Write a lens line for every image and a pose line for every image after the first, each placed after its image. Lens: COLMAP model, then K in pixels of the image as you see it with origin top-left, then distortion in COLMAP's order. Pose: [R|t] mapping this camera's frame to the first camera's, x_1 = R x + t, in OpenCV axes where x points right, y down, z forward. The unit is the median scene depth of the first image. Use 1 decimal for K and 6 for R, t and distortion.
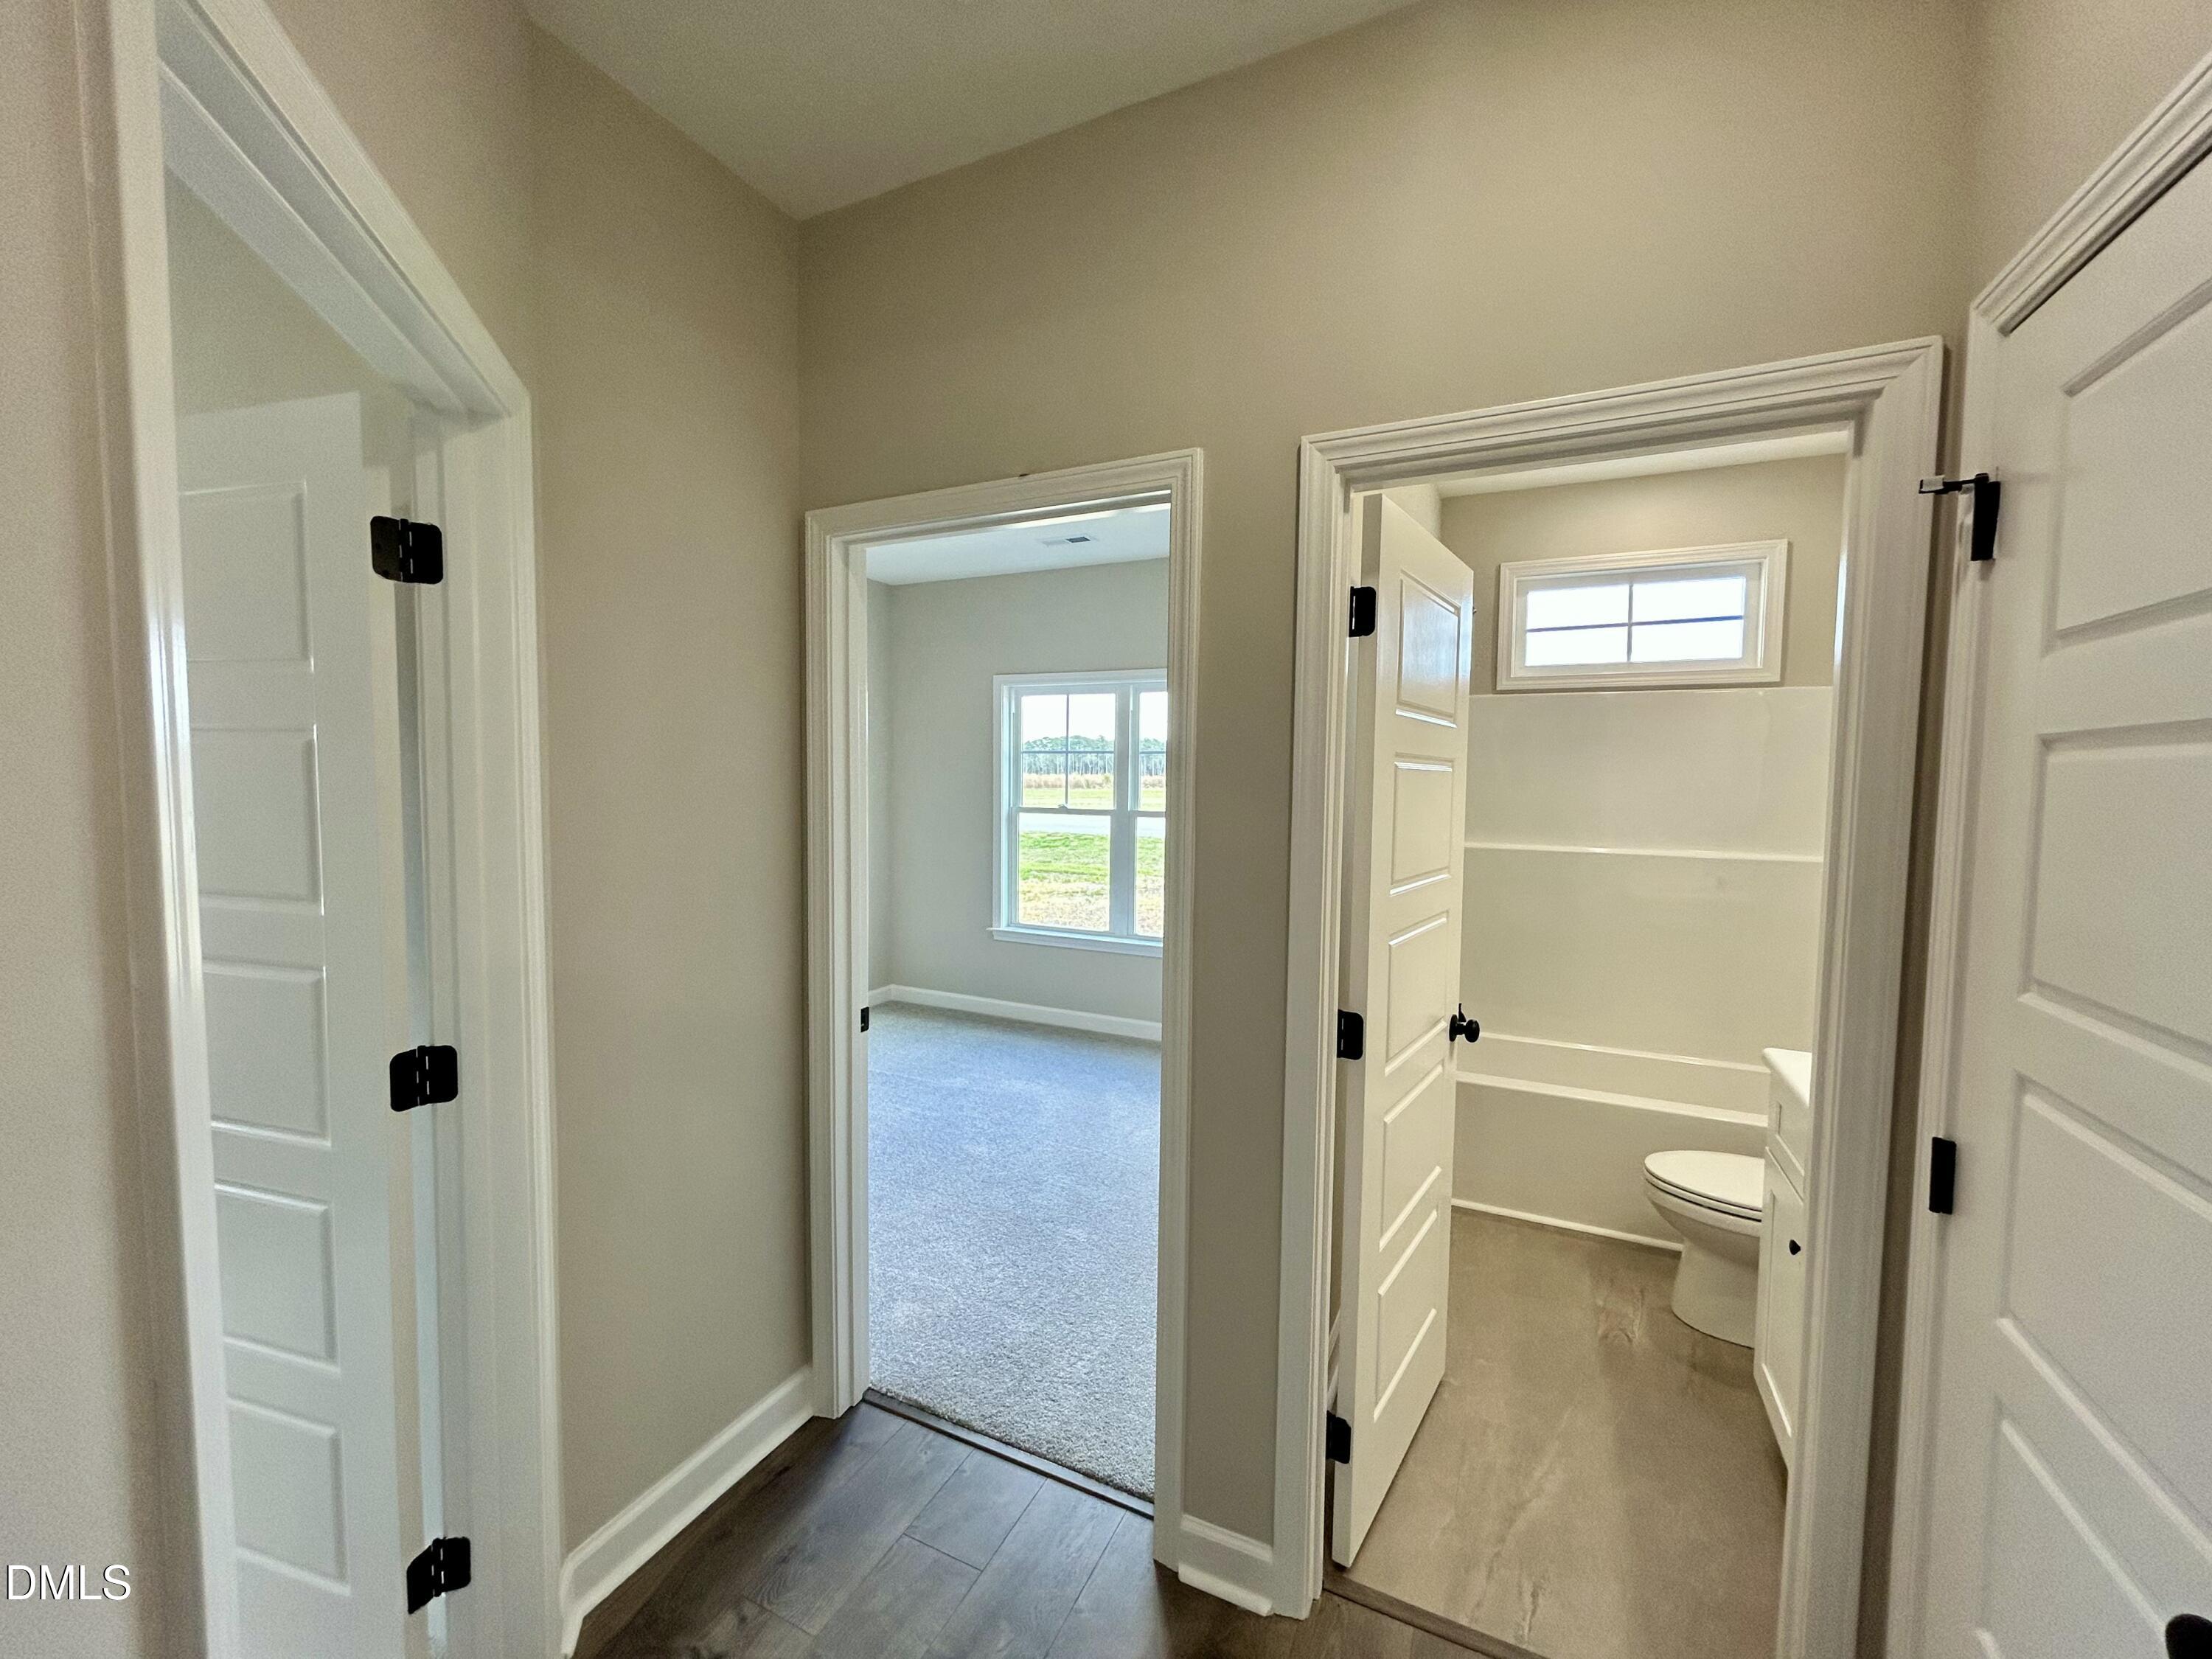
lens RADIAL K [[882.9, 0, 1112.7], [0, 882.9, 825.7], [0, 0, 1]] dist [-0.003286, -0.000045]
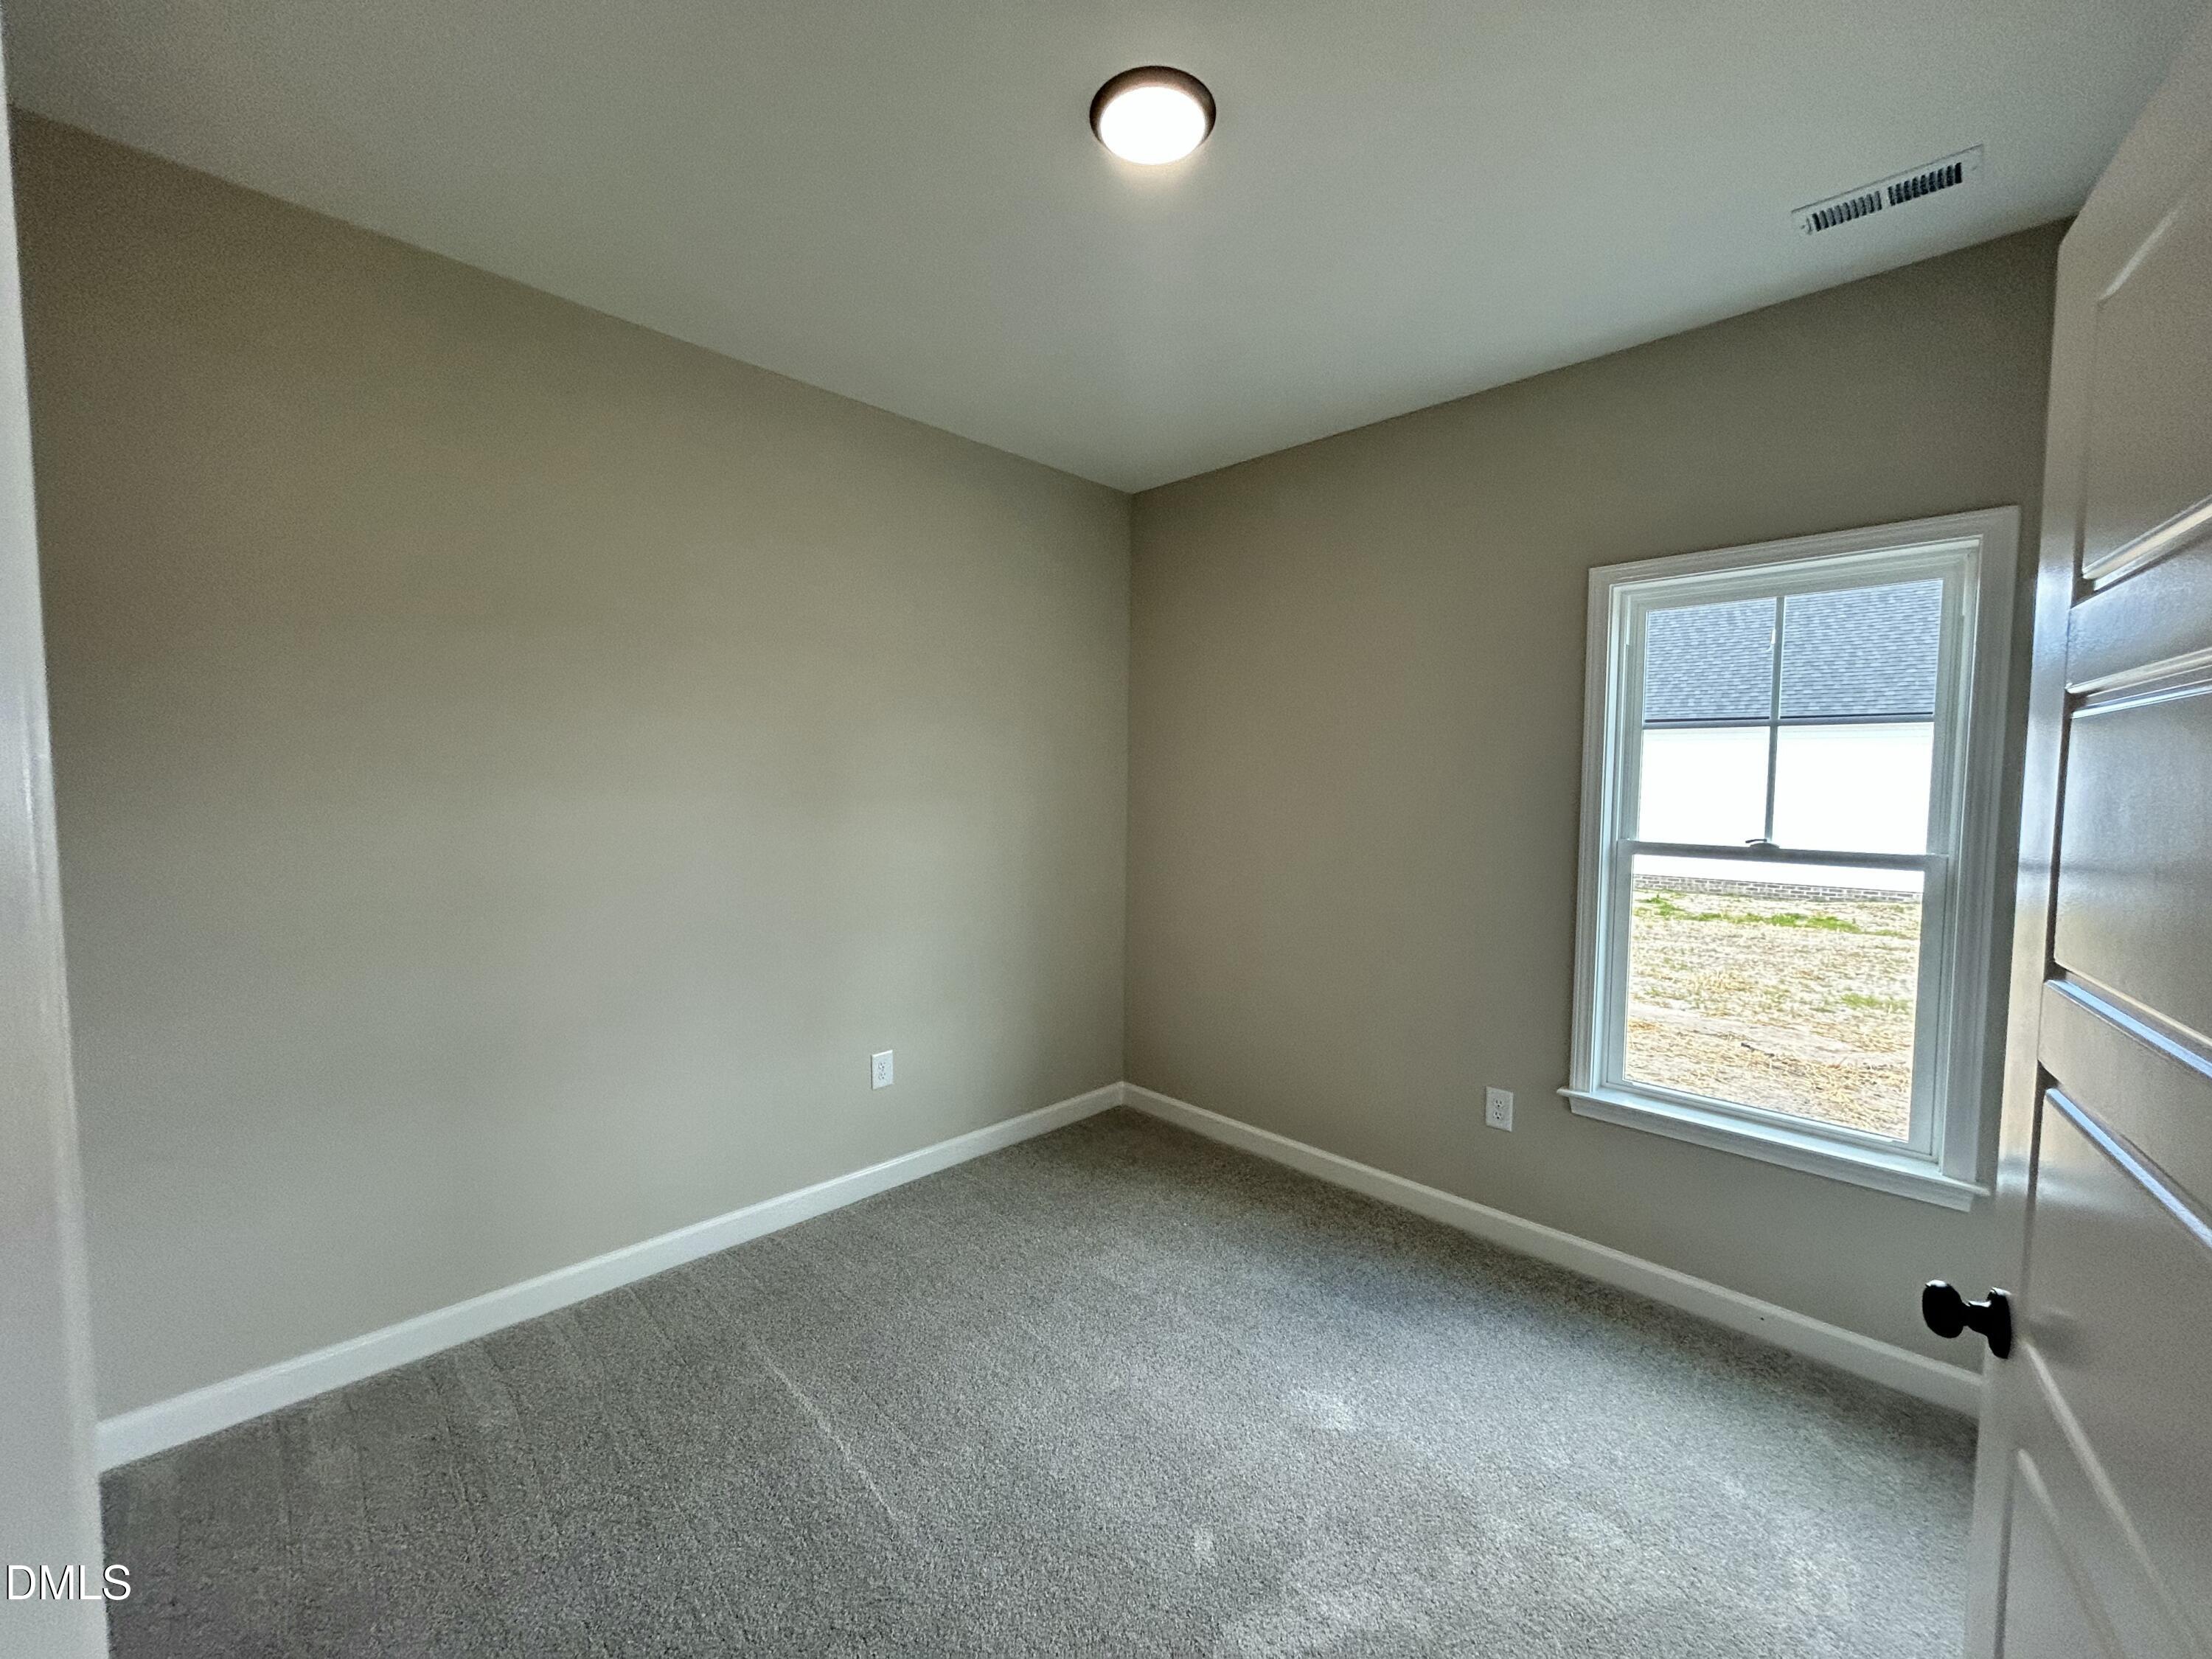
lens RADIAL K [[882.9, 0, 1112.7], [0, 882.9, 825.7], [0, 0, 1]] dist [-0.003286, -0.000045]
pose [[0.950238, 0.032201, -0.309856, -0.228193], [-0.041868, 0.998820, -0.024598, -0.005522], [0.308698, 0.036347, 0.950465, 0.460942]]
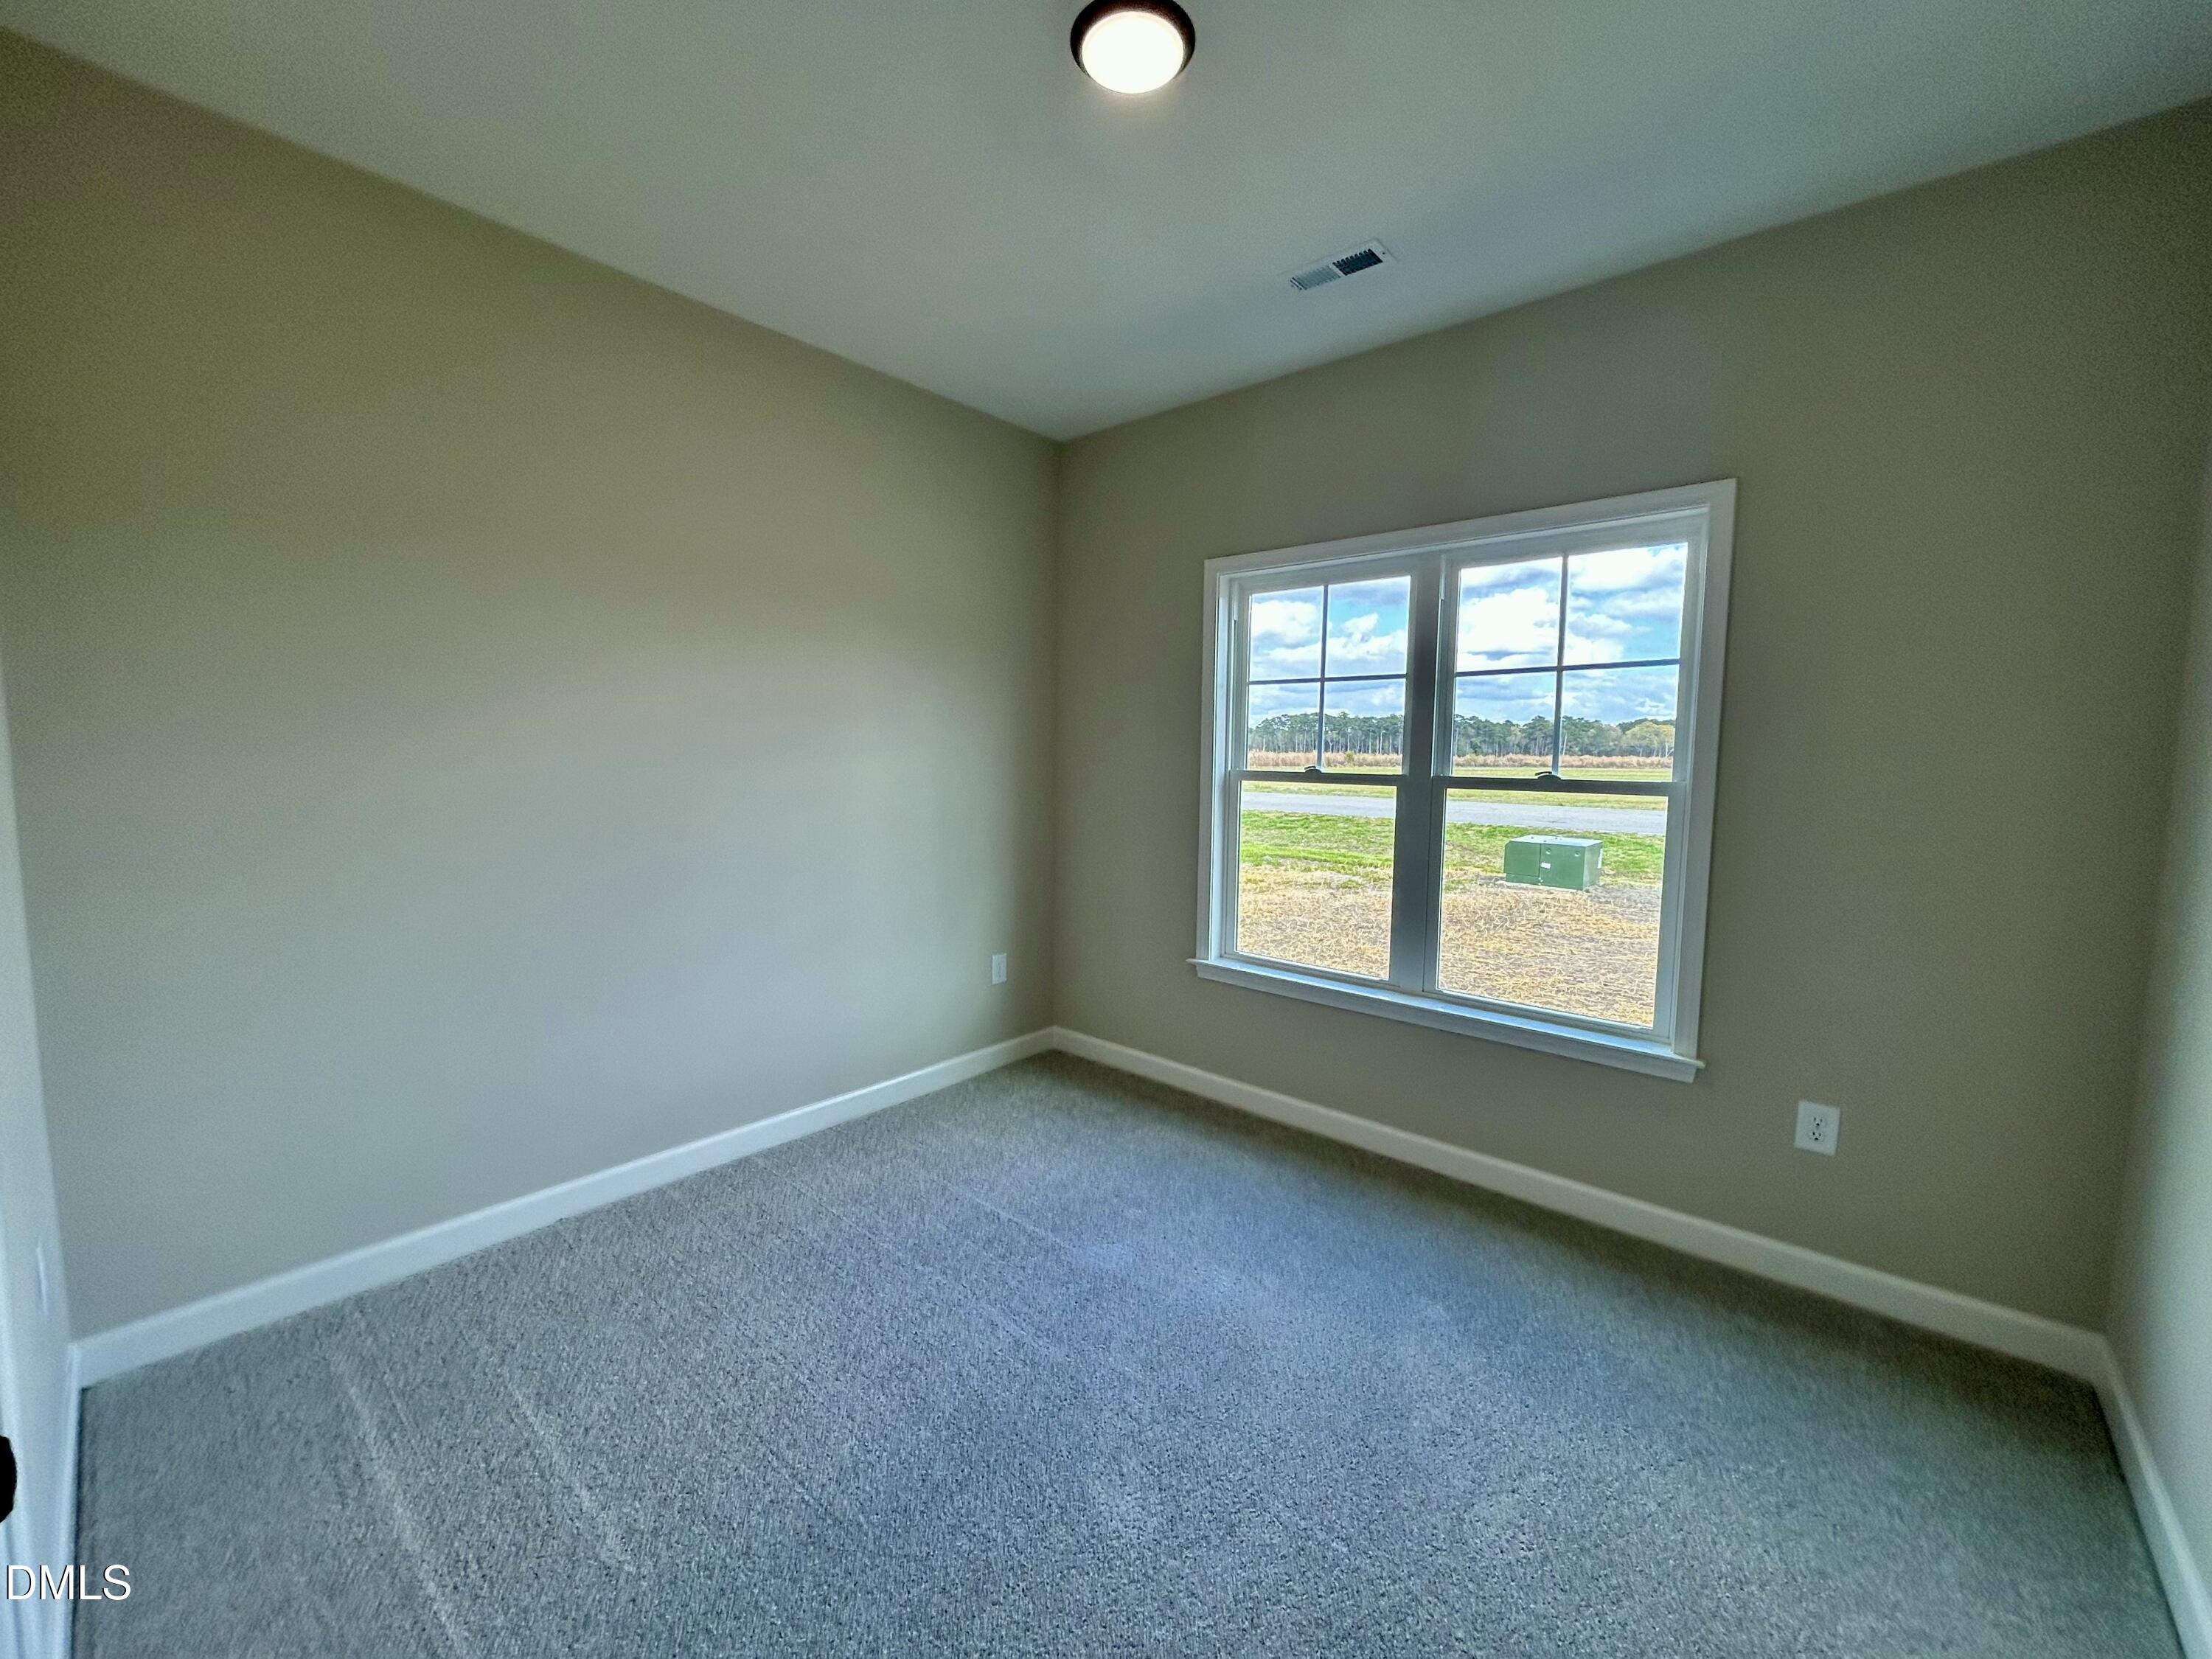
lens RADIAL K [[889.1, 0, 1106.0], [0, 889.1, 829.5], [0, 0, 1]] dist [-0.012172, -0.000131]
pose [[0.963189, 0.023243, -0.267817, -0.029016], [-0.015664, 0.999415, 0.030400, 0.003085], [0.268367, -0.025086, 0.962990, 0.365355]]
